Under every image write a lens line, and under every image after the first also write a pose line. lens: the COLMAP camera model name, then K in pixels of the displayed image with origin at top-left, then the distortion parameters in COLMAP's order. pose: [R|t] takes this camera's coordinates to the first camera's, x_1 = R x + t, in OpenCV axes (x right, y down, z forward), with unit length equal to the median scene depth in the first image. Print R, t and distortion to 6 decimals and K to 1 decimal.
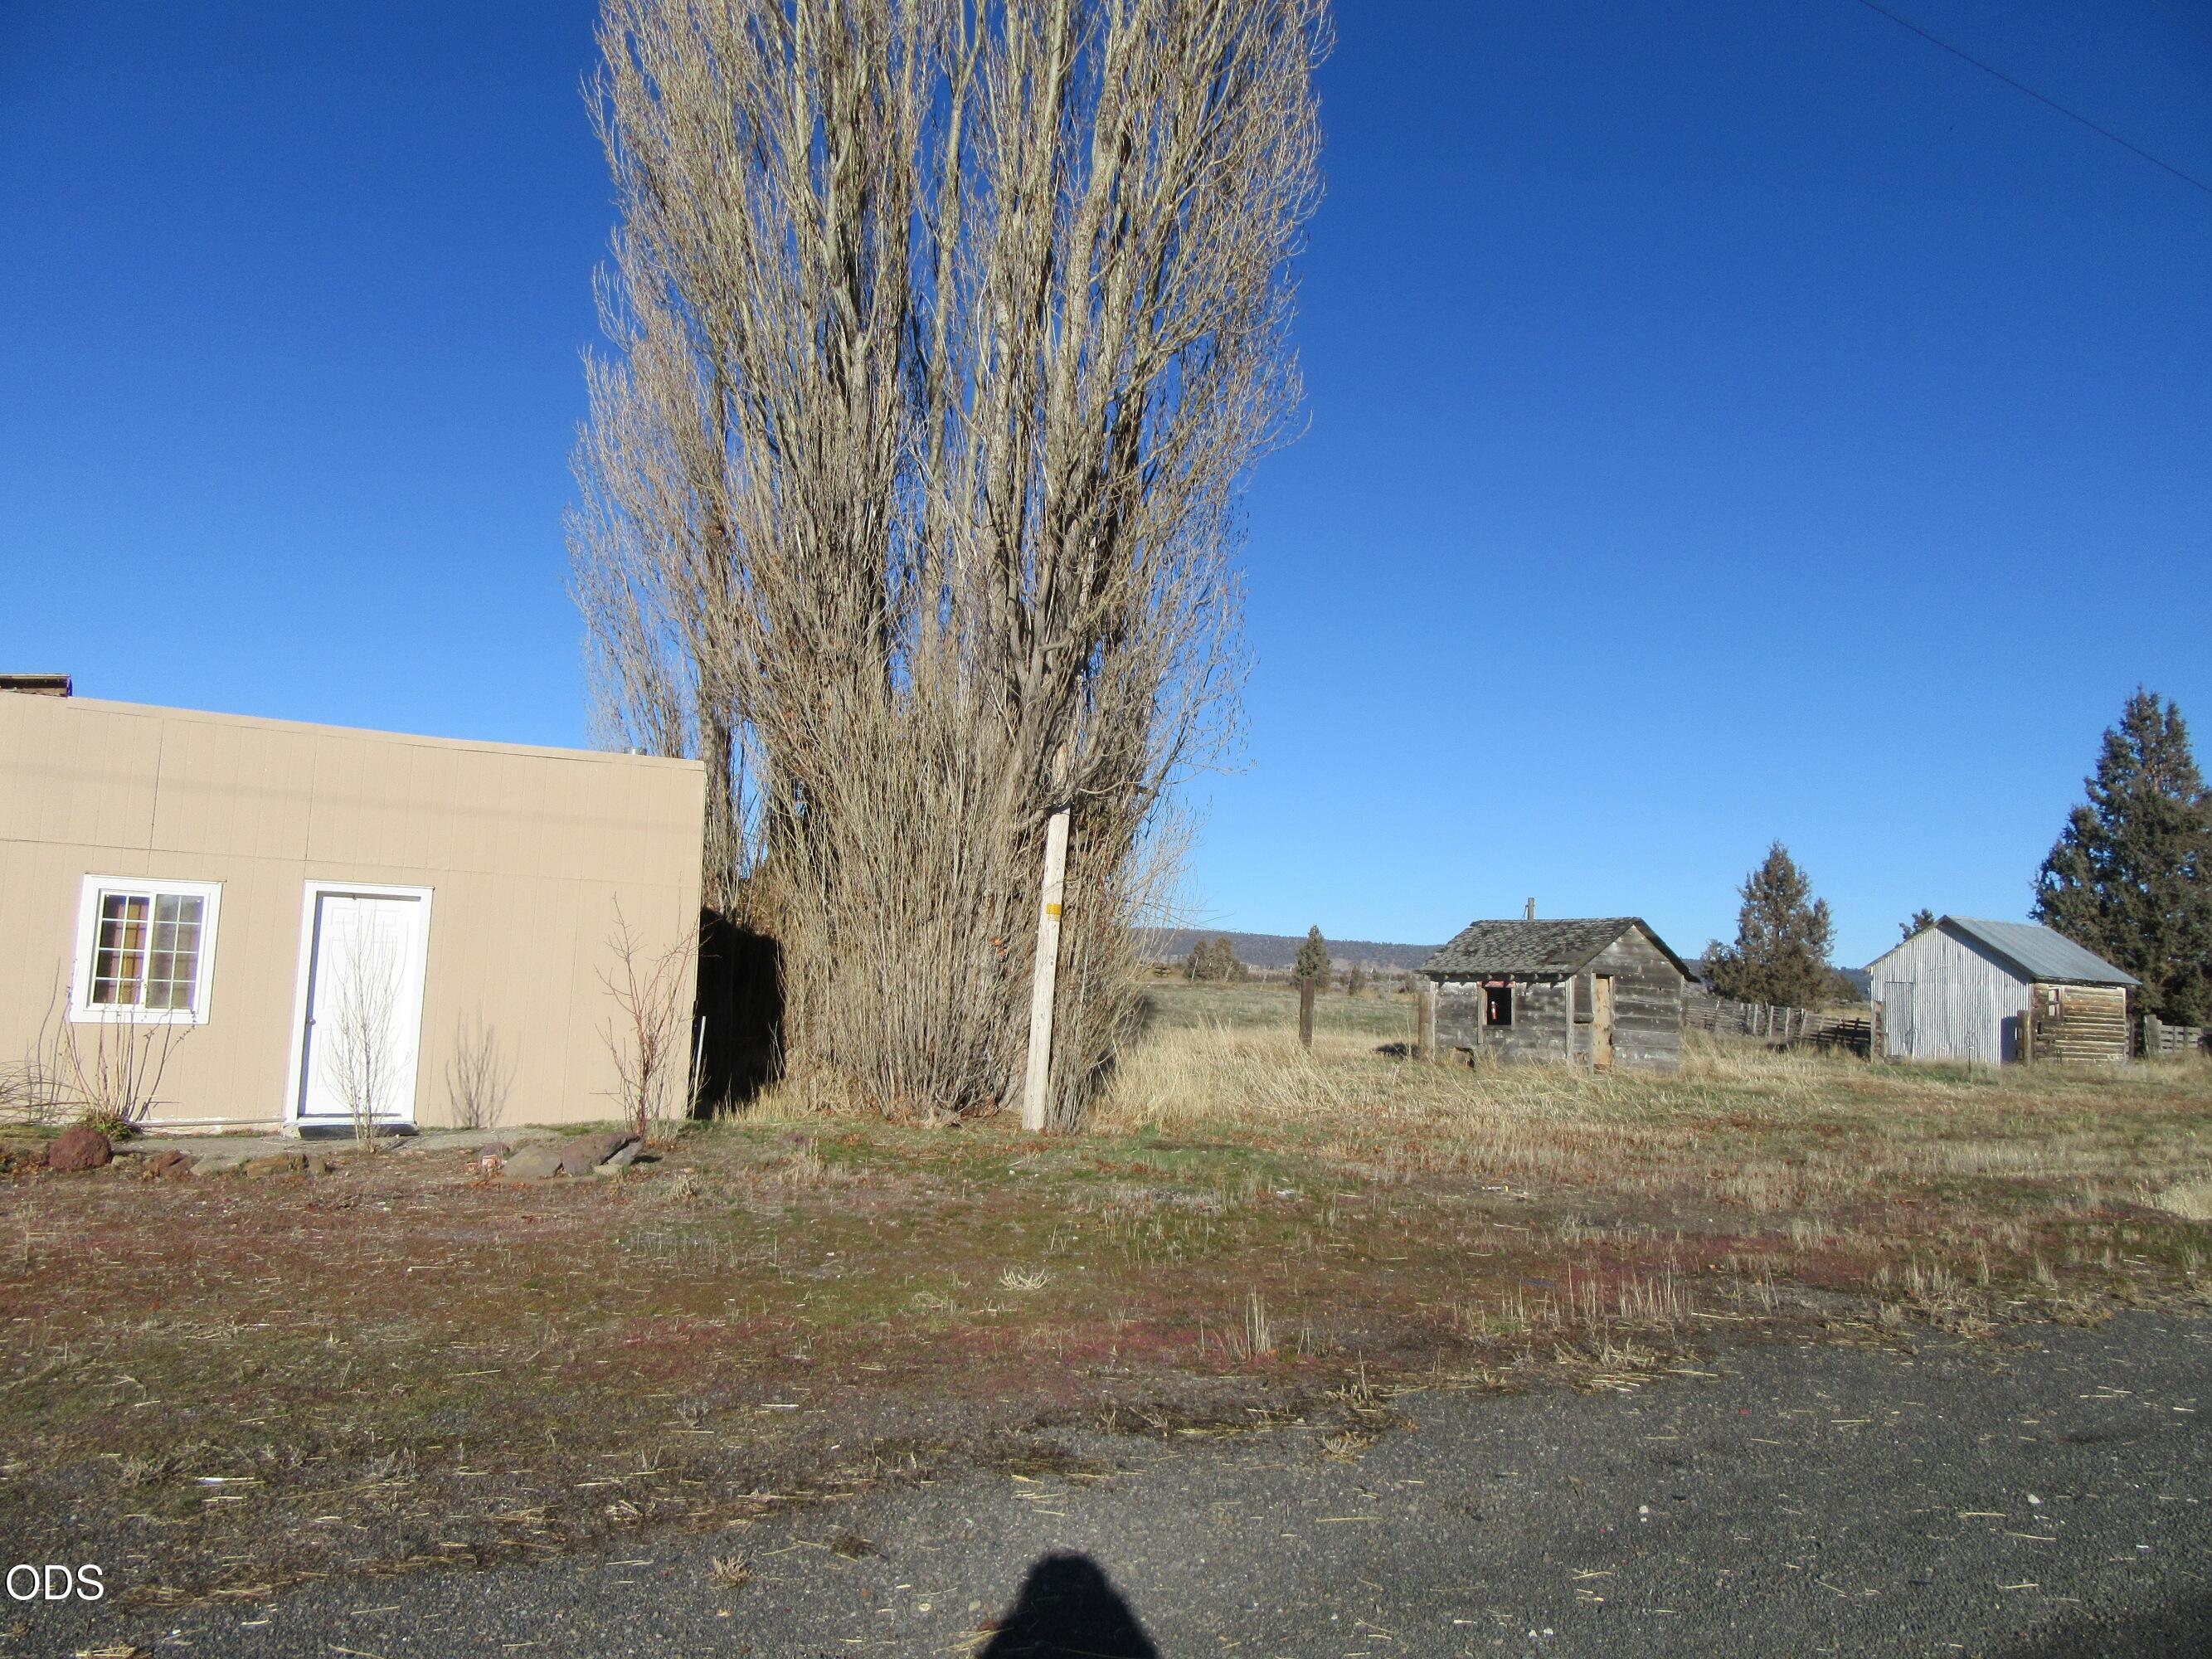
lens RADIAL K [[1620.9, 0, 1110.0], [0, 1620.9, 835.7], [0, 0, 1]] dist [-0.010202, 0.007170]
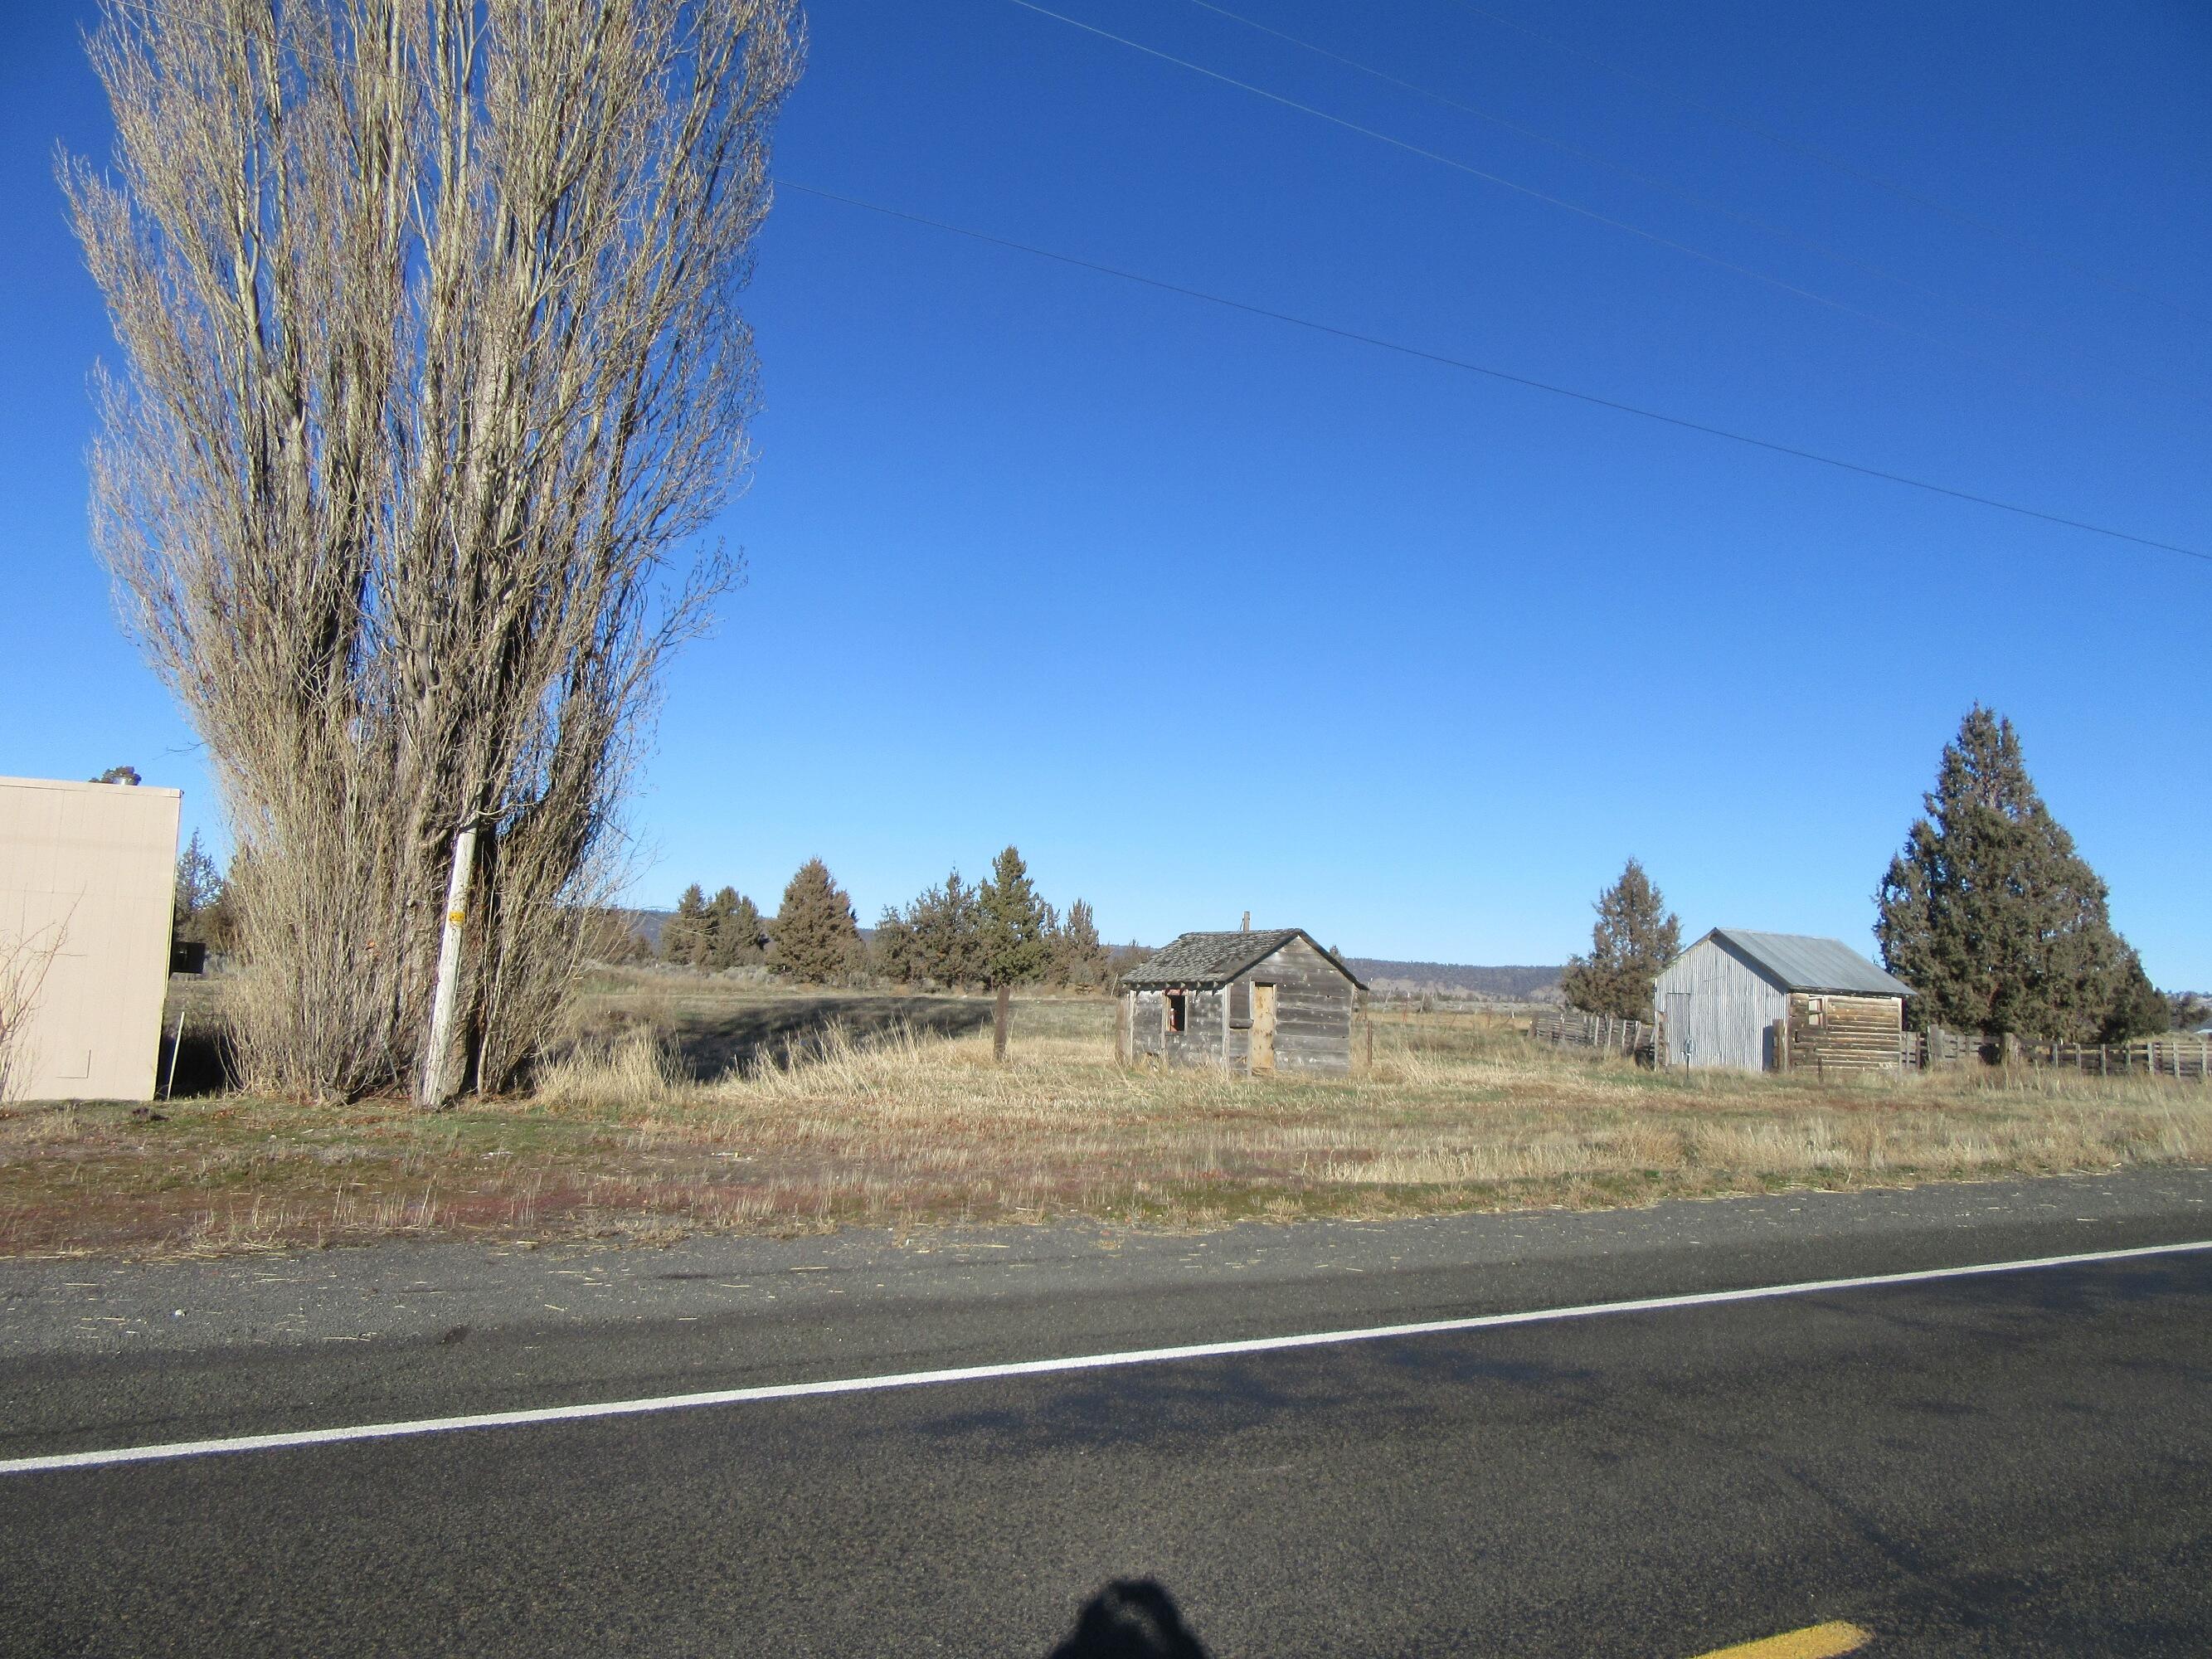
lens RADIAL K [[1620.9, 0, 1110.0], [0, 1620.9, 835.7], [0, 0, 1]] dist [-0.010202, 0.007170]
pose [[0.999052, -0.006682, -0.043020, 0.183573], [0.006090, 0.999885, -0.013878, 0.002705], [0.043107, 0.013603, 0.998978, -0.047339]]
